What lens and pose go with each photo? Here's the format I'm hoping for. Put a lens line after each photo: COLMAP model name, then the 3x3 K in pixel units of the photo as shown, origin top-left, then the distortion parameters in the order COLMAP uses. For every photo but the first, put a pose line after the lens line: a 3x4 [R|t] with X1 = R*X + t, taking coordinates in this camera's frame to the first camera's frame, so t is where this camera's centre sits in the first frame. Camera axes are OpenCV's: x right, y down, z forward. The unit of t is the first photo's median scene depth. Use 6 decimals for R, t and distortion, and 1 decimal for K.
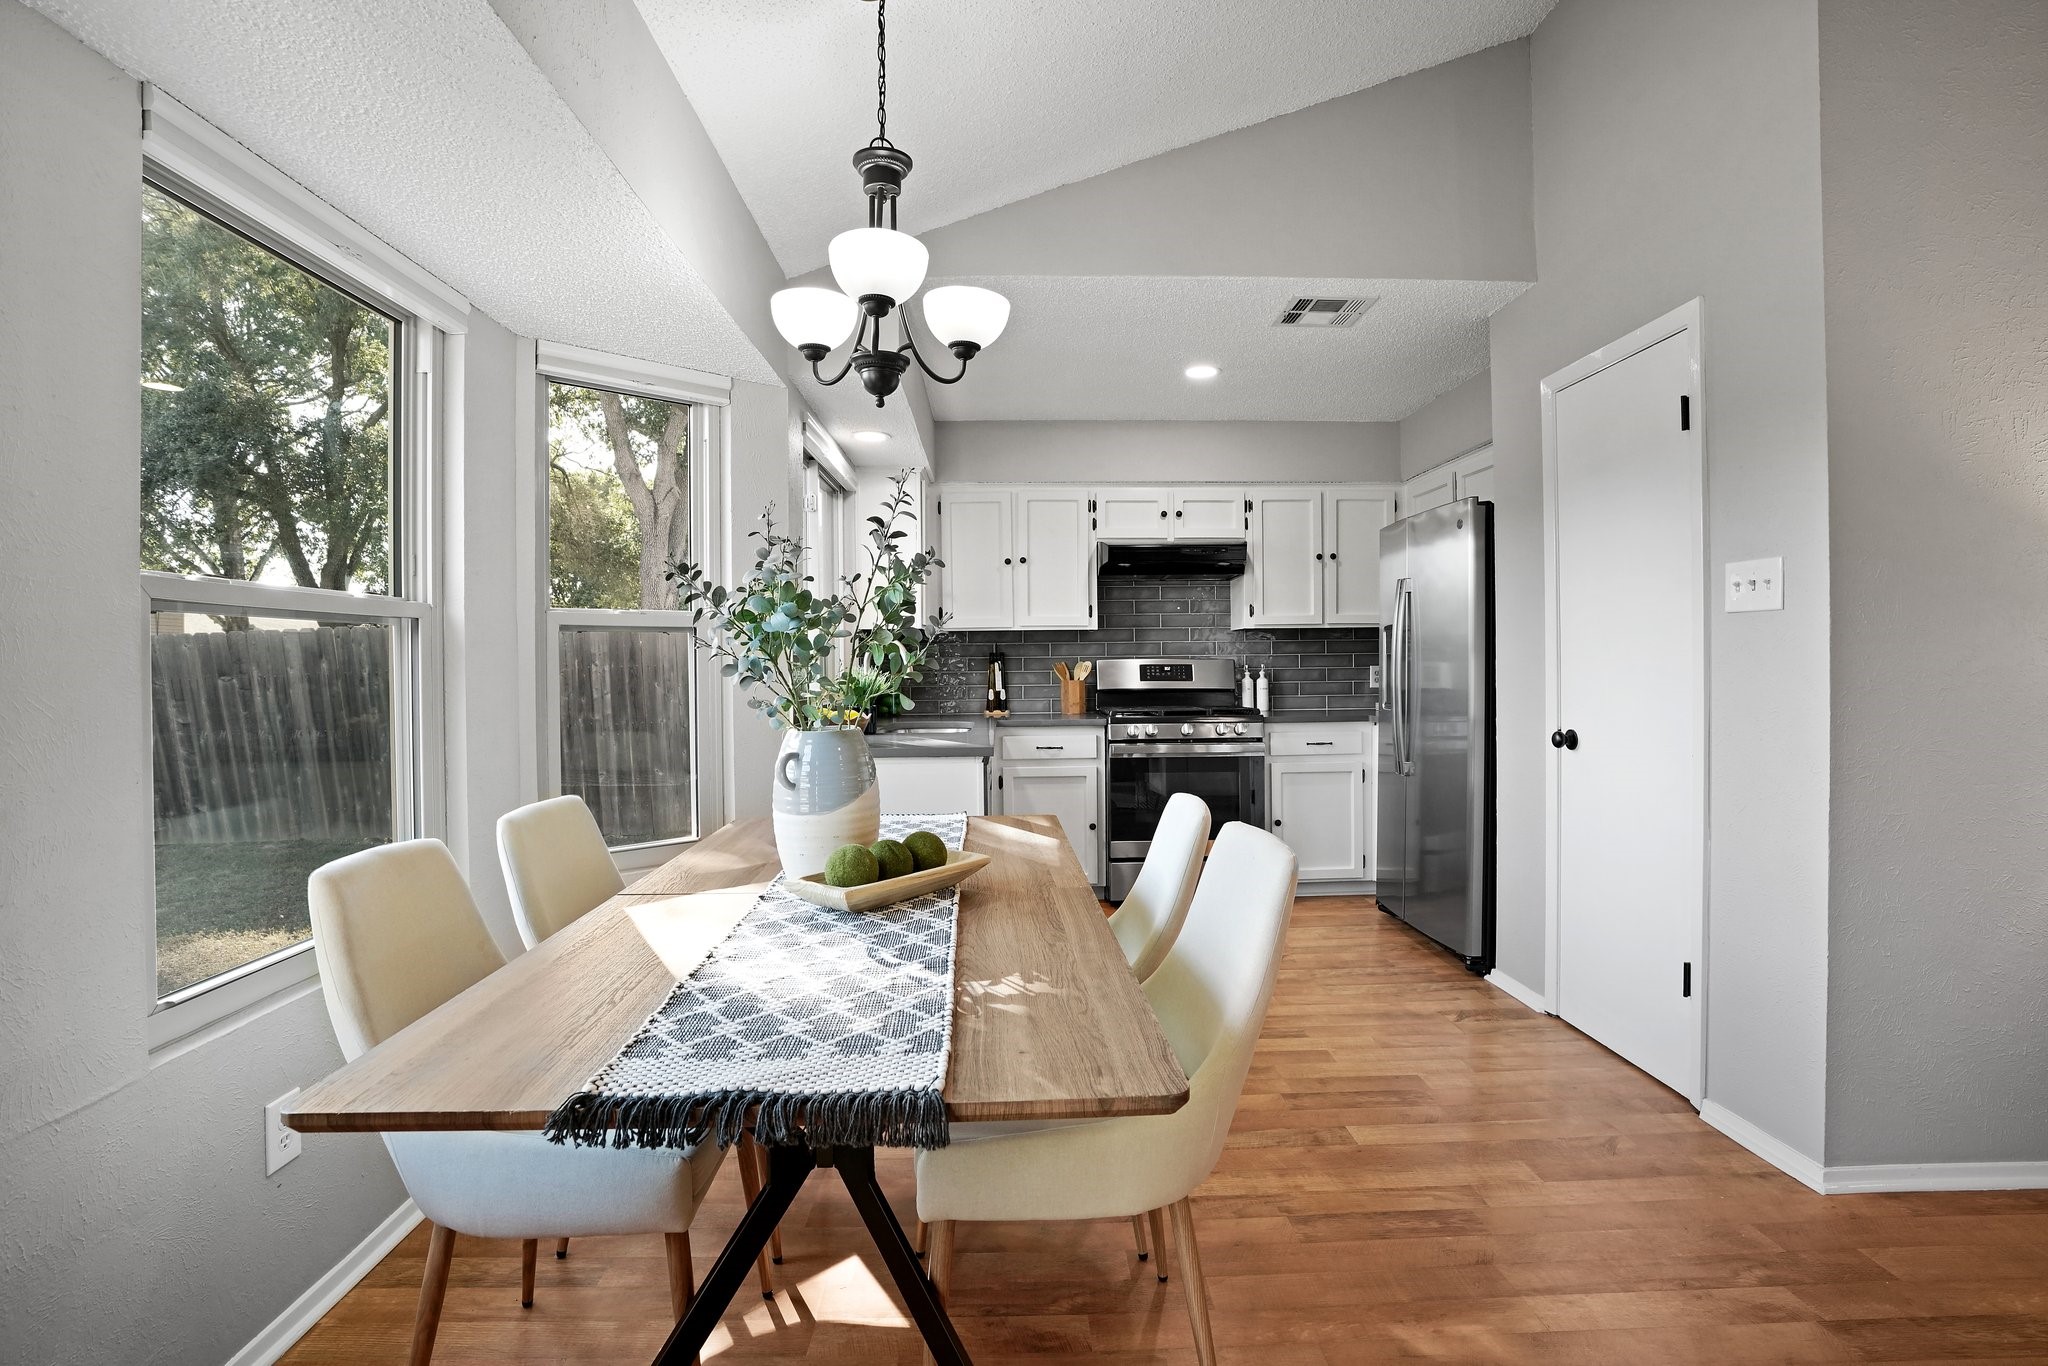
lens RADIAL K [[950.2, 0, 1027.2], [0, 950.2, 671.0], [0, 0, 1]] dist [-0.033913, 0.007902]
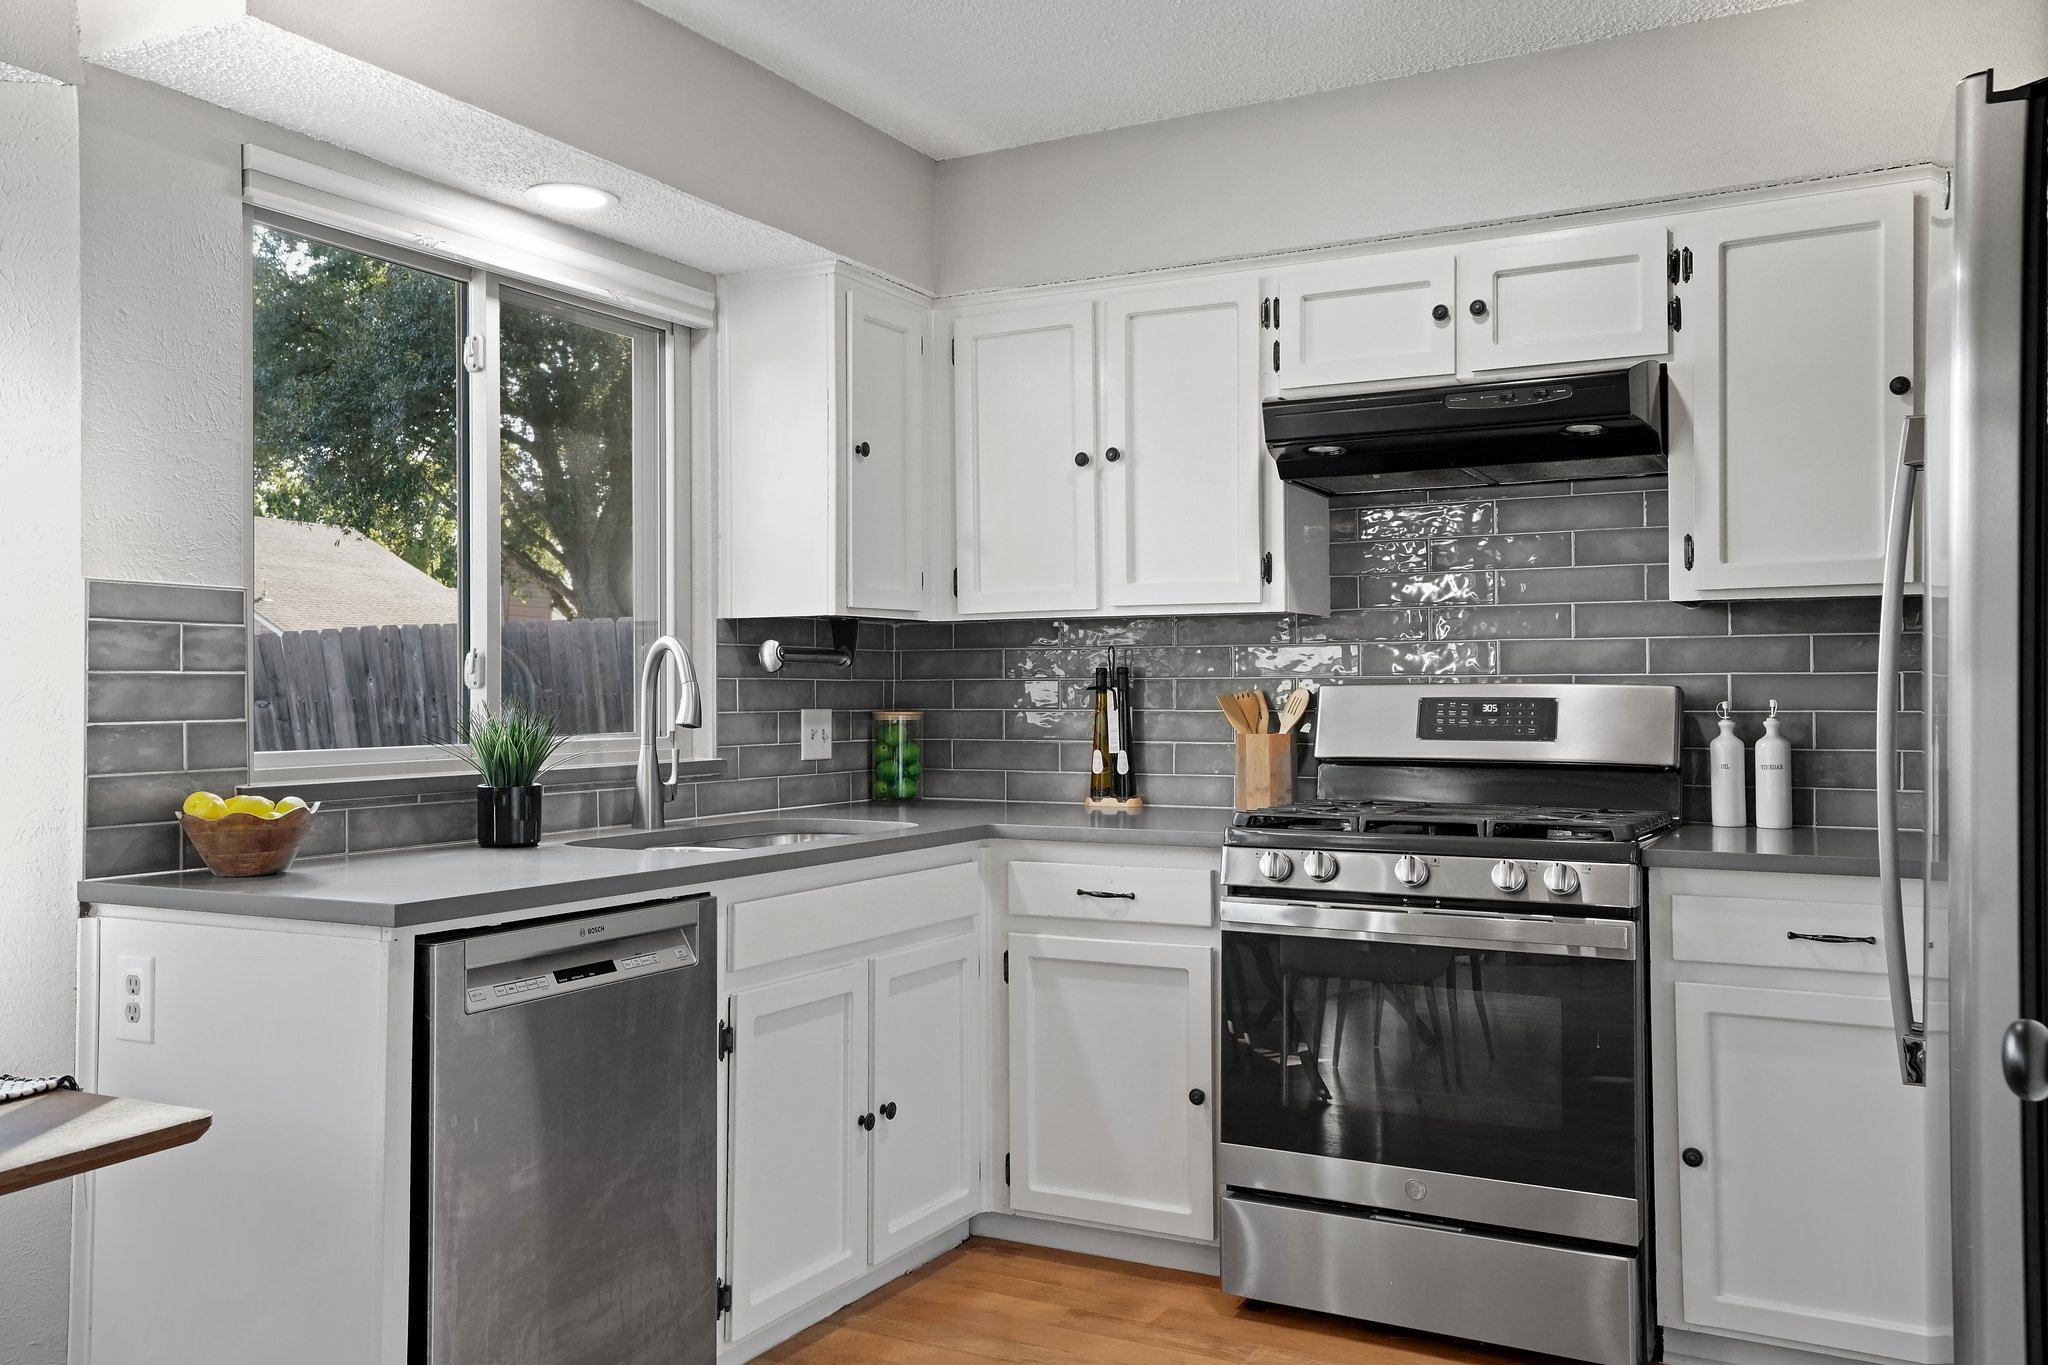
lens RADIAL K [[1667.0, 0, 1004.4], [0, 1667.0, 662.5], [0, 0, 1]] dist [0.027083, 0.030935]
pose [[0.868887, -0.001007, -0.495009, 0.327788], [-0.009646, 0.999774, -0.018964, -0.006733], [0.494916, 0.021253, 0.868681, 0.316005]]
